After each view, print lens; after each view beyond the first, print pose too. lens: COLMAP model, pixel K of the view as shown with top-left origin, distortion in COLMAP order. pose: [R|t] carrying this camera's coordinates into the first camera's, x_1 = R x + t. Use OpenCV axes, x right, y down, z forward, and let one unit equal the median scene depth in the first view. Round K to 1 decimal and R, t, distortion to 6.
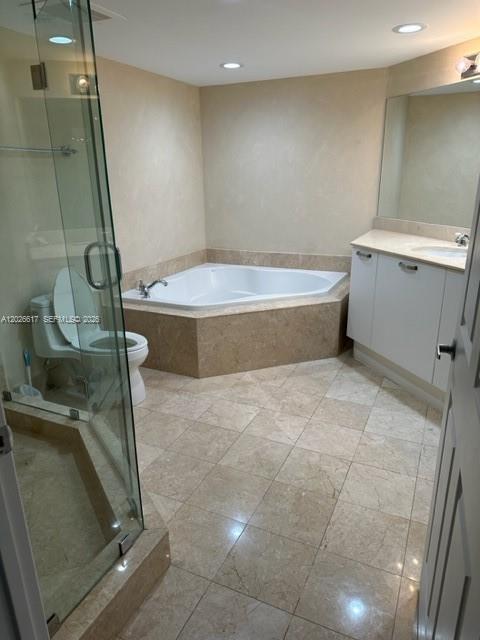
lens RADIAL K [[455.1, 0, 237.4], [0, 455.1, 334.6], [0, 0, 1]] dist [0.096101, -0.153856]
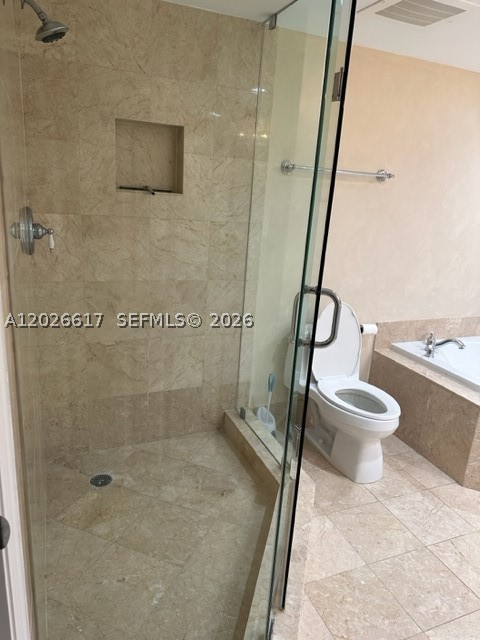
lens RADIAL K [[461.4, 0, 240.0], [0, 461.4, 320.0], [0, 0, 1]] dist [0.000210, -0.001547]
pose [[0.738344, 0.251393, -0.625819, 0.049937], [-0.302190, 0.952886, 0.026252, -0.070631], [0.602934, 0.169733, 0.779526, 0.185140]]
